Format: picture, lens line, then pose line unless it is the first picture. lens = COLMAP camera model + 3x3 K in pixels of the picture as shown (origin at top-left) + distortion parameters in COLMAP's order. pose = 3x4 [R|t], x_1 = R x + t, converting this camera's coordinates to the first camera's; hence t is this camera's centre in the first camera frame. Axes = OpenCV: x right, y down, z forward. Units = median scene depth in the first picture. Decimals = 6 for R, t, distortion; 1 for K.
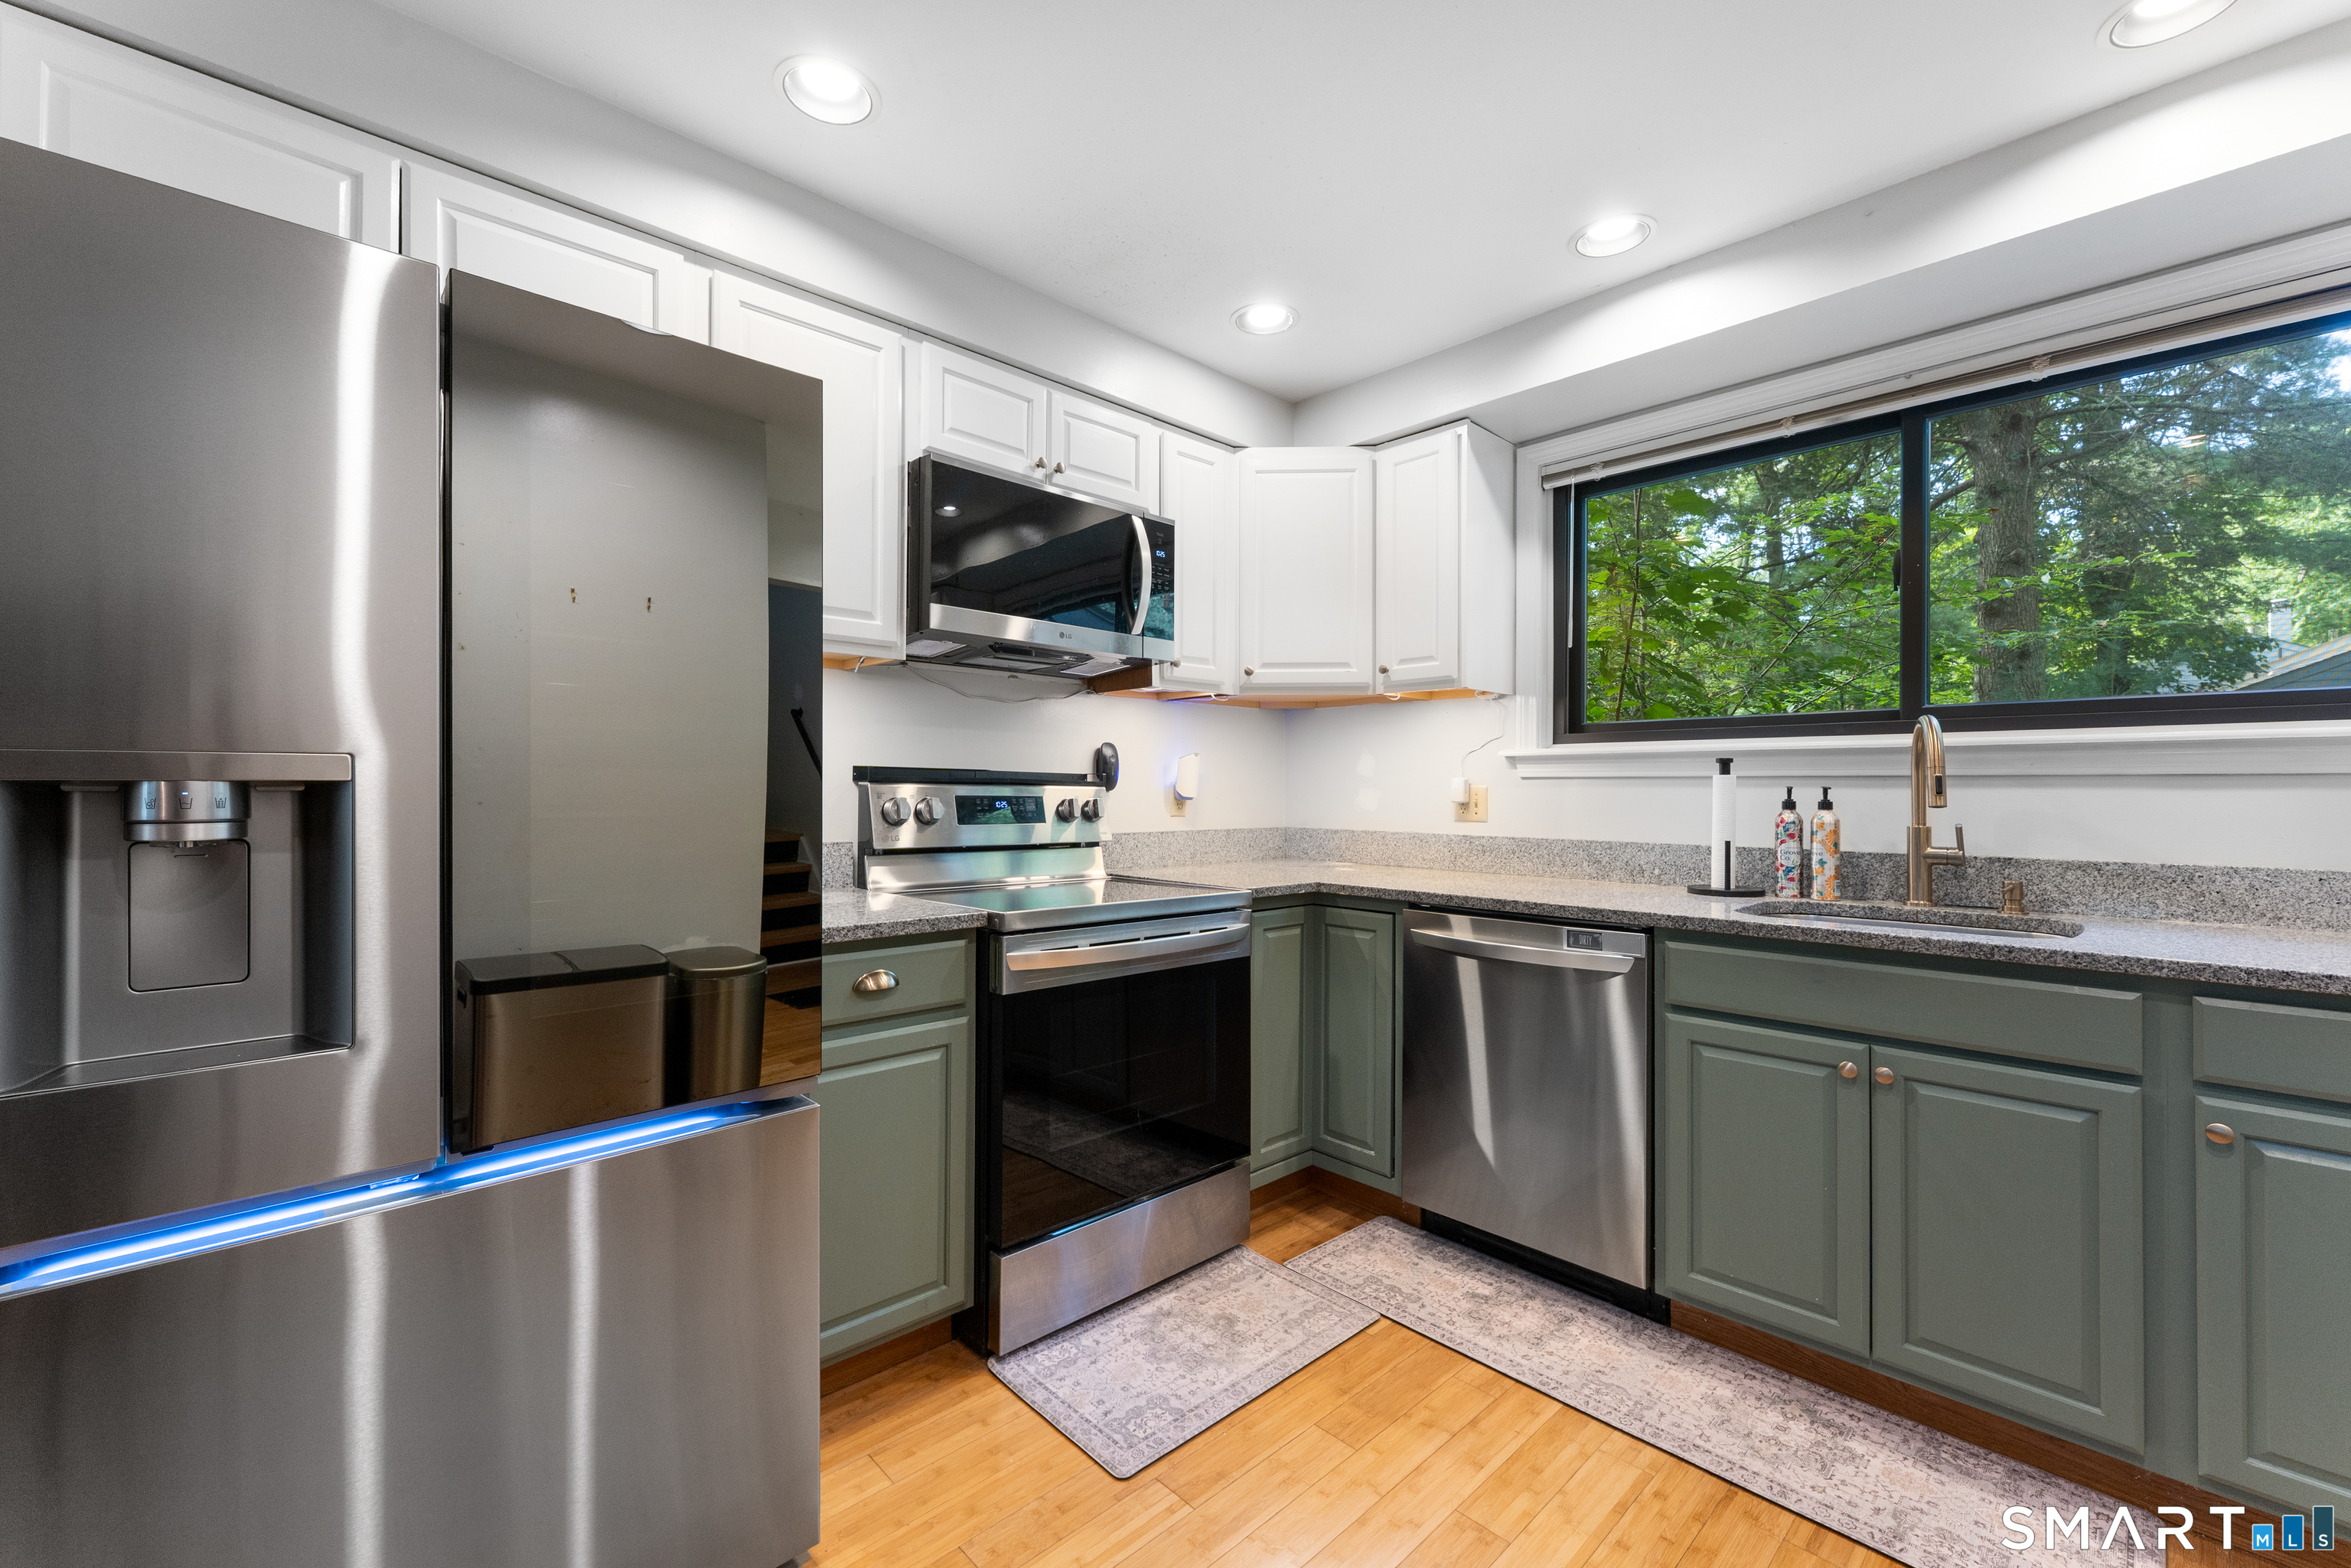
lens RADIAL K [[955.3, 0, 1168.5], [0, 955.3, 787.6], [0, 0, 1]] dist [0.000743, -0.000245]
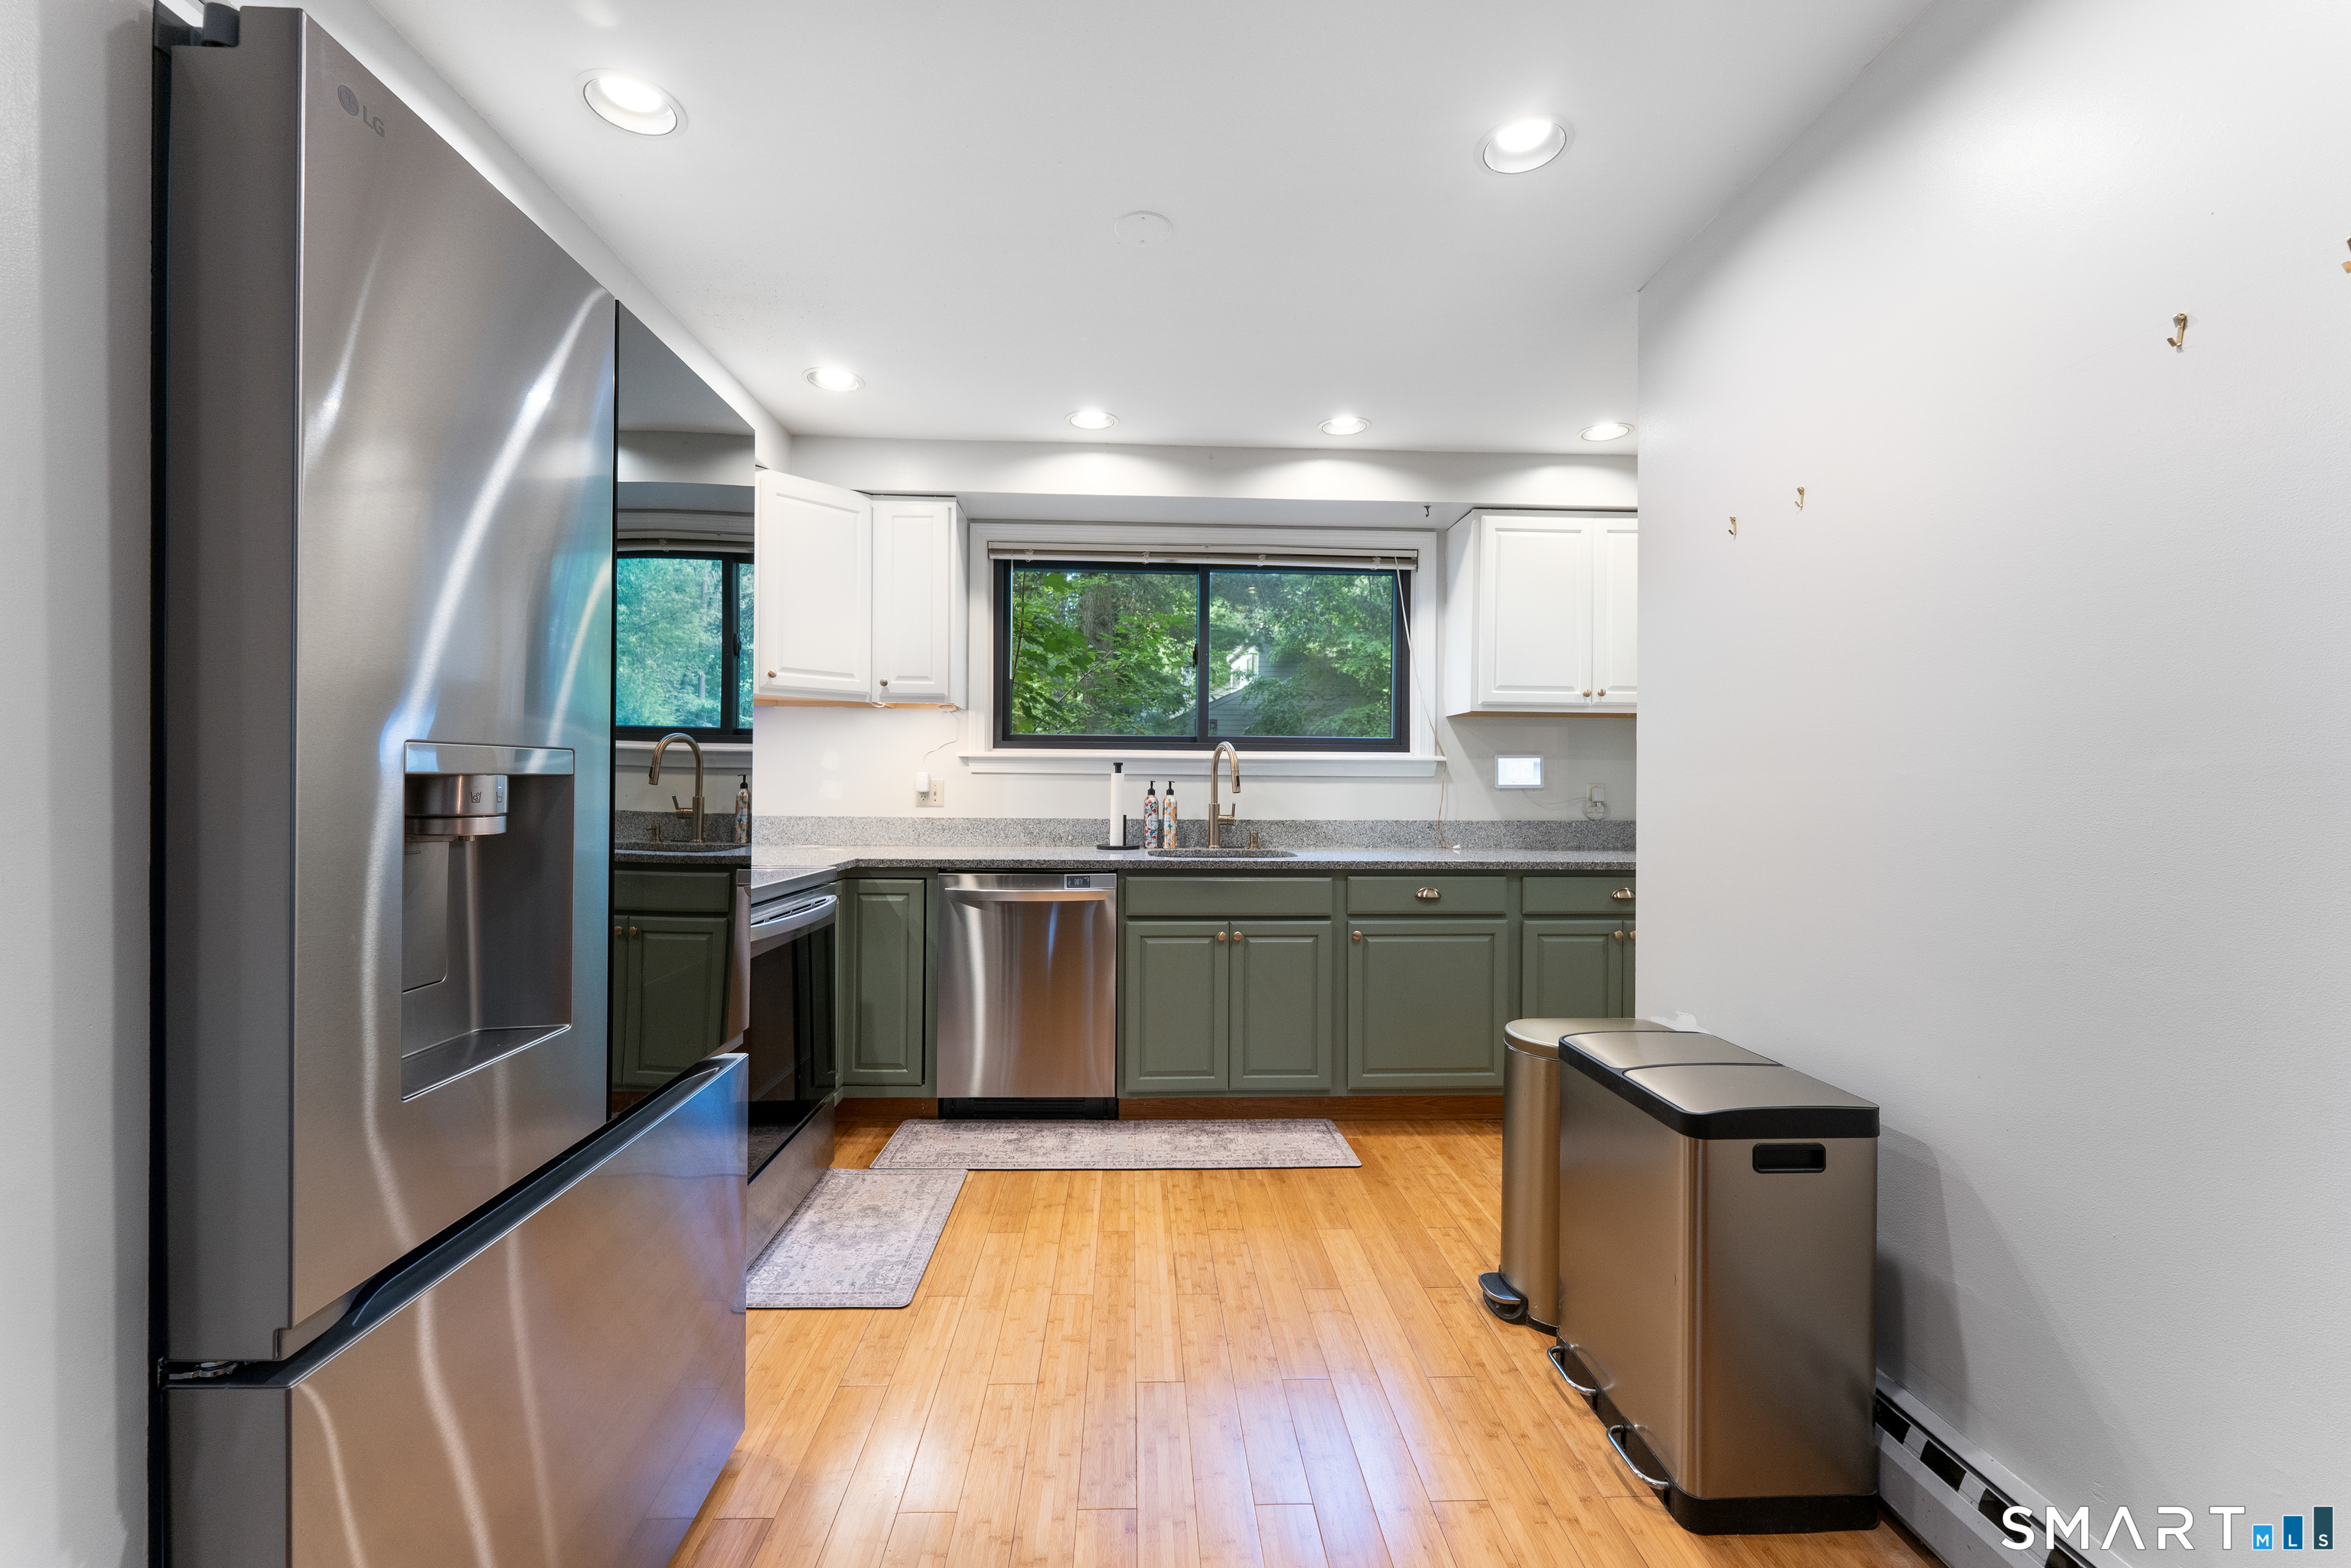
lens RADIAL K [[955.3, 0, 1163.4], [0, 955.3, 787.2], [0, 0, 1]] dist [0.000743, -0.000245]
pose [[0.657045, -0.001684, 0.753849, -0.600788], [-0.006623, 0.999946, 0.008006, -0.003417], [-0.753822, -0.010253, 0.656999, -0.093453]]
